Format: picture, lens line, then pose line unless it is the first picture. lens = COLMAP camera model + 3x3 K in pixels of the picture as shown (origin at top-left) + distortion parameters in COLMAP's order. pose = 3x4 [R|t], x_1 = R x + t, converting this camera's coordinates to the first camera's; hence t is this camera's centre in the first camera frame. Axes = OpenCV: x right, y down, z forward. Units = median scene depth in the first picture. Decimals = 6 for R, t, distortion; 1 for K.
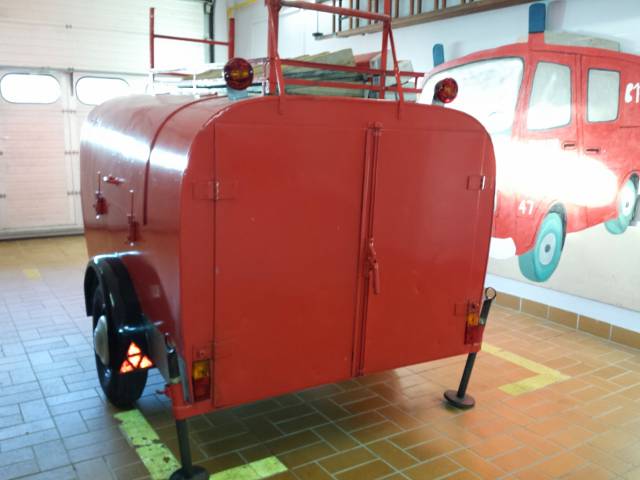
lens RADIAL K [[589.8, 0, 318.6], [0, 589.8, 239.1], [0, 0, 1]] dist [0.016388, 0.000000]
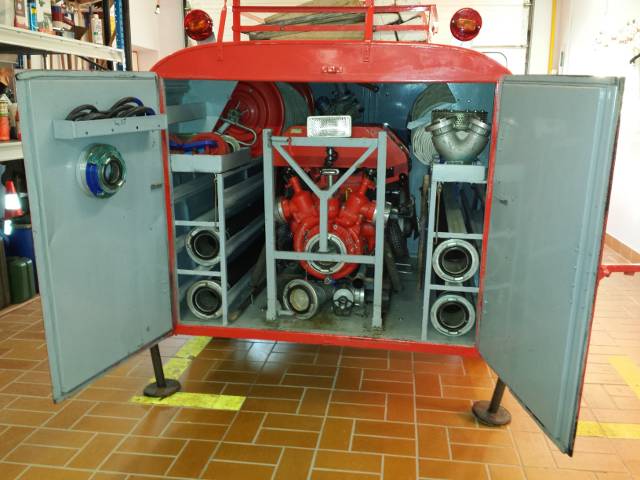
lens RADIAL K [[589.8, 0, 321.0], [0, 589.8, 242.7], [0, 0, 1]] dist [0.016388, 0.000000]
pose [[0.768567, 0.136263, -0.625090, 0.636027], [-0.109853, 0.990651, 0.080884, -0.002352], [0.630268, 0.006503, 0.776351, 0.268490]]
